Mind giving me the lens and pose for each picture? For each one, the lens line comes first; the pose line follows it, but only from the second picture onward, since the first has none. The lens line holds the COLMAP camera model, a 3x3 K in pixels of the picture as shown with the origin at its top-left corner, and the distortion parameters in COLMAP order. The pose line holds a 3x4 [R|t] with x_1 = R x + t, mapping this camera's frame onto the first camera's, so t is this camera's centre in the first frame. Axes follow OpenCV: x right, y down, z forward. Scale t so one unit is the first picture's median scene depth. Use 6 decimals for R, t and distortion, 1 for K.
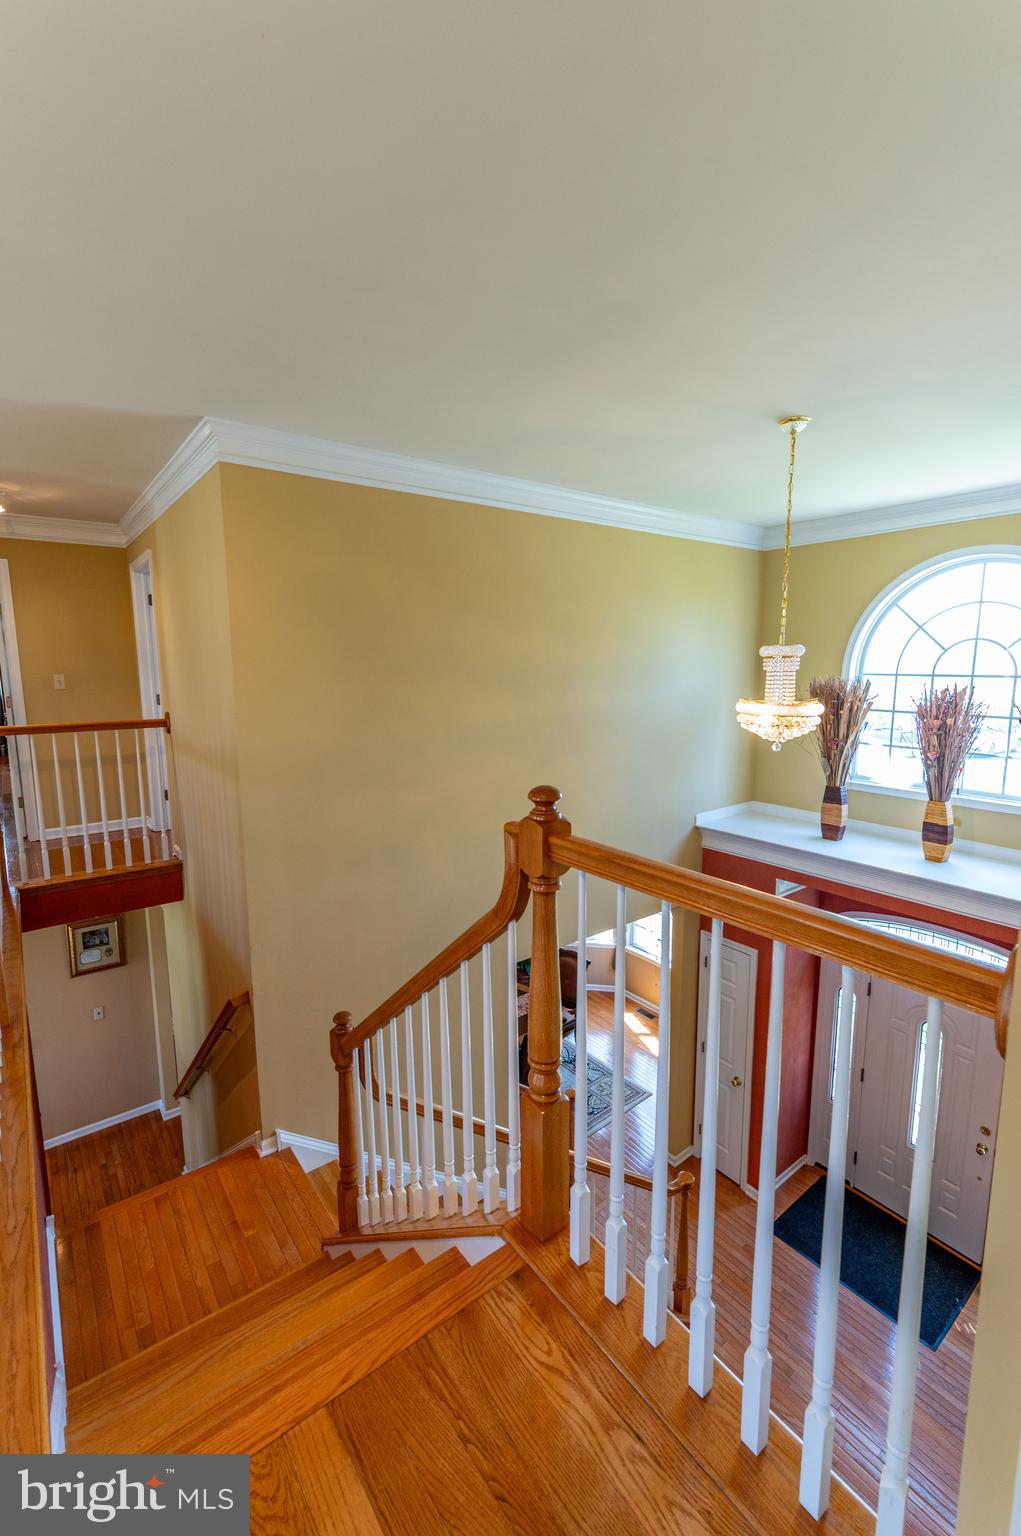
lens RADIAL K [[670.6, 0, 520.4], [0, 670.6, 760.0], [0, 0, 1]] dist [-0.001670, 0.000150]
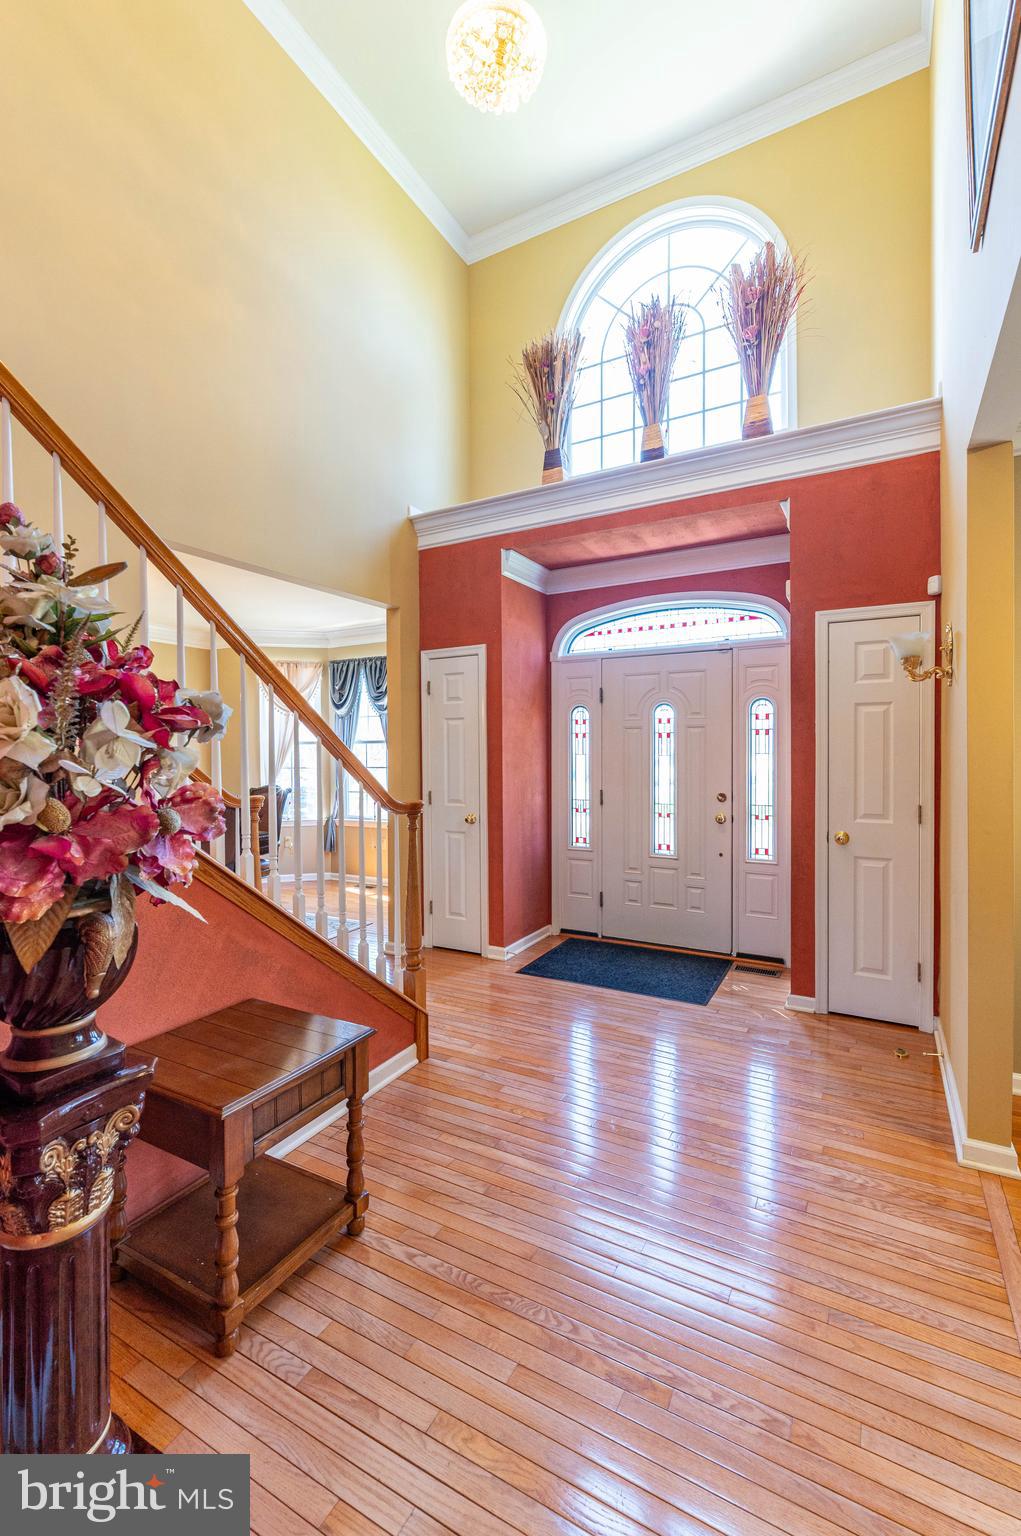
lens RADIAL K [[659.7, 0, 505.7], [0, 659.7, 767.3], [0, 0, 1]] dist [-0.004794, -0.000563]
pose [[0.921786, -0.009876, 0.387572, 0.074032], [0.060493, 0.991095, -0.118620, 0.867059], [-0.382950, 0.132788, 0.914176, 0.372276]]
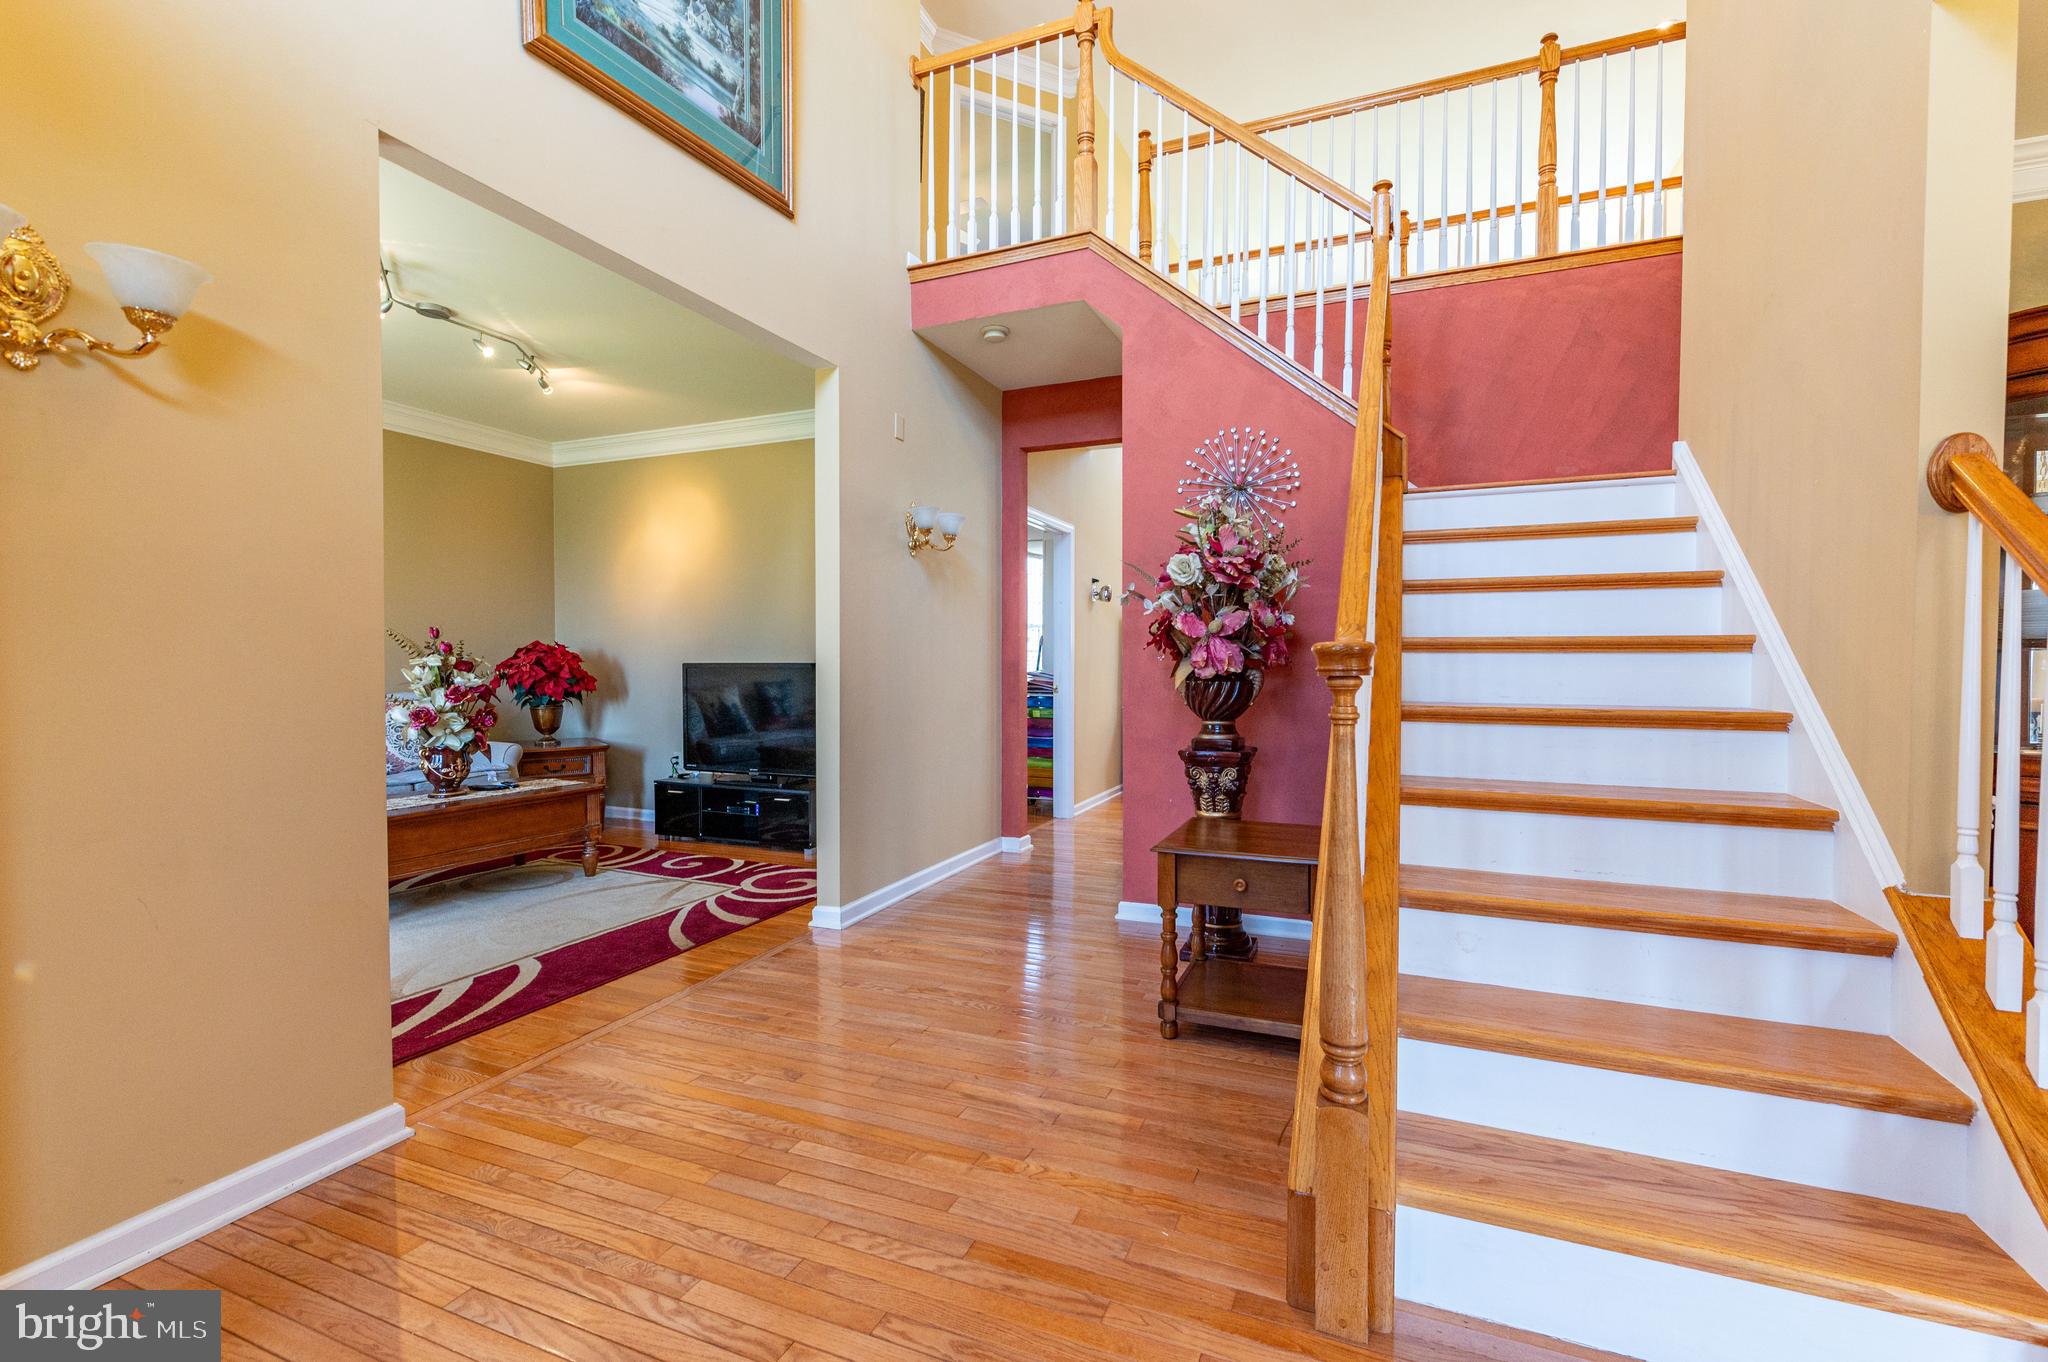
lens RADIAL K [[882.1, 0, 1036.5], [0, 882.1, 682.7], [0, 0, 1]] dist [-0.001814, -0.000081]
pose [[-0.871479, 0.014133, -0.490229, 0.674042], [-0.070221, 0.985689, 0.153249, 0.760120], [0.485379, 0.167978, -0.858015, 1.593877]]
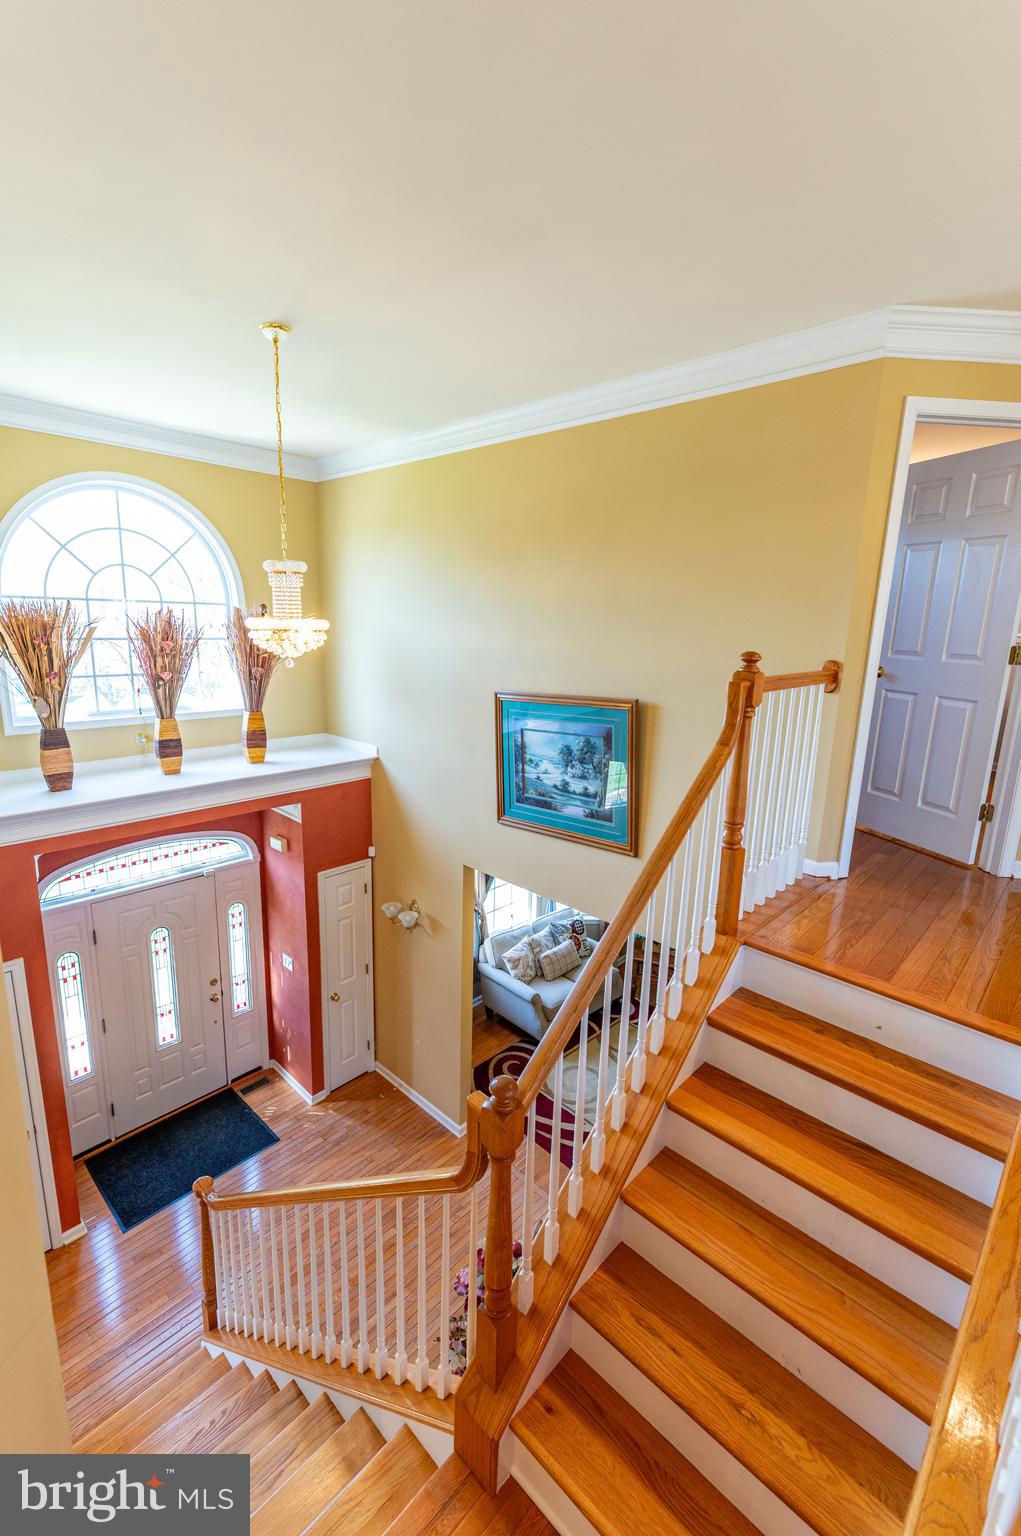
lens RADIAL K [[659.7, 0, 505.7], [0, 659.7, 767.3], [0, 0, 1]] dist [-0.004794, -0.000563]
pose [[-0.149720, -0.216048, 0.964835, -0.659498], [0.118734, 0.964844, 0.234474, -0.061424], [-0.981573, 0.149664, -0.118804, 0.808588]]
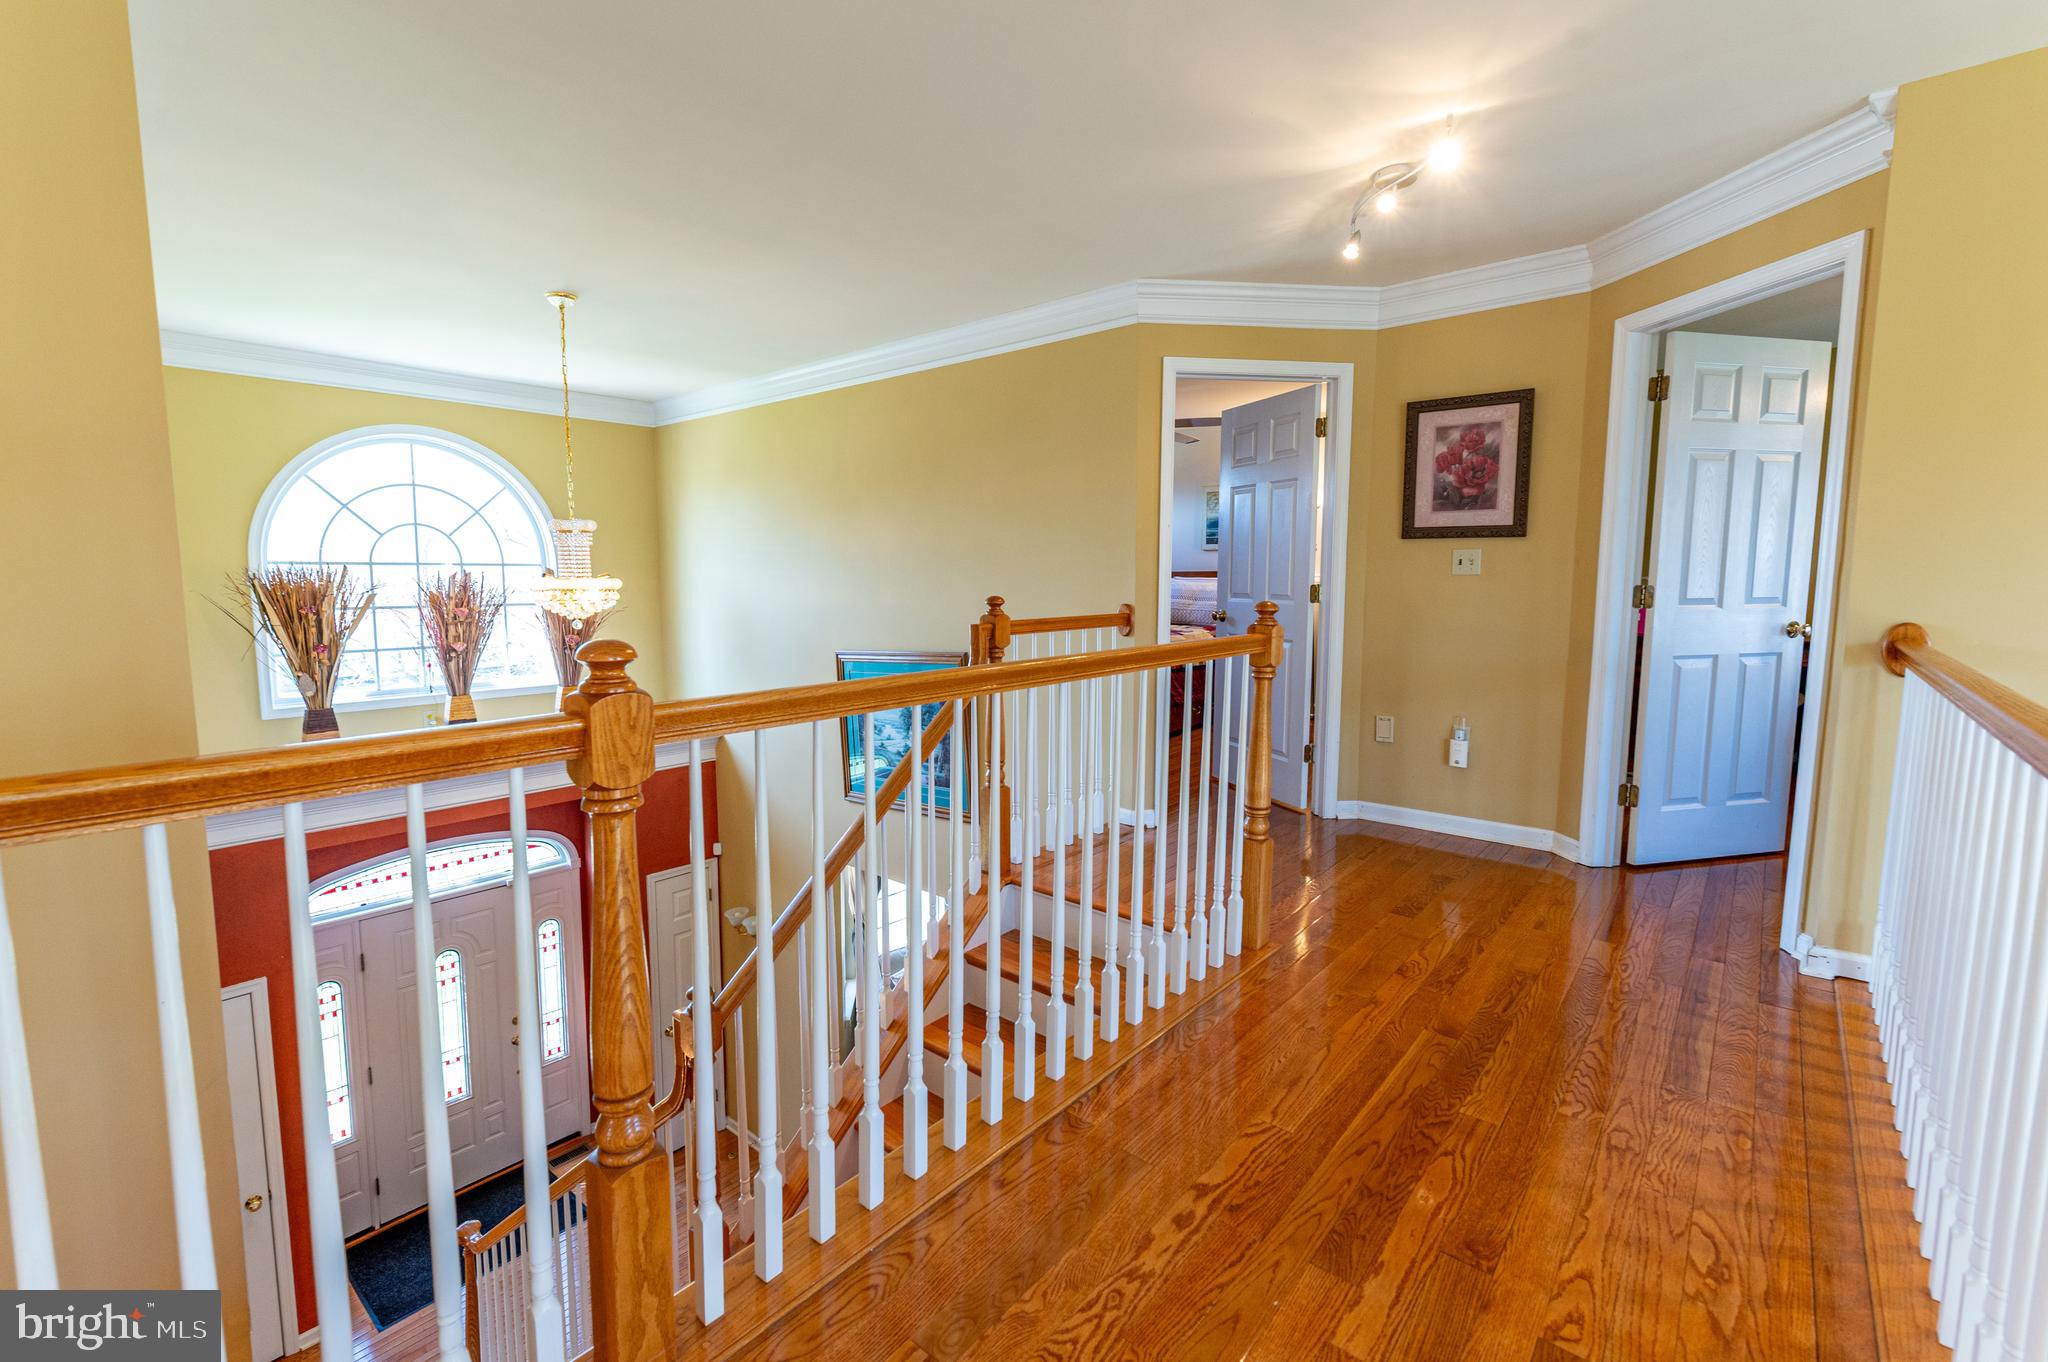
lens RADIAL K [[879.6, 0, 1041.5], [0, 879.6, 665.3], [0, 0, 1]] dist [-0.004794, -0.000563]
pose [[-0.216216, -0.095009, 0.971712, -0.987768], [0.143598, 0.981336, 0.127902, -0.026423], [-0.965728, 0.167190, -0.198538, 0.604625]]
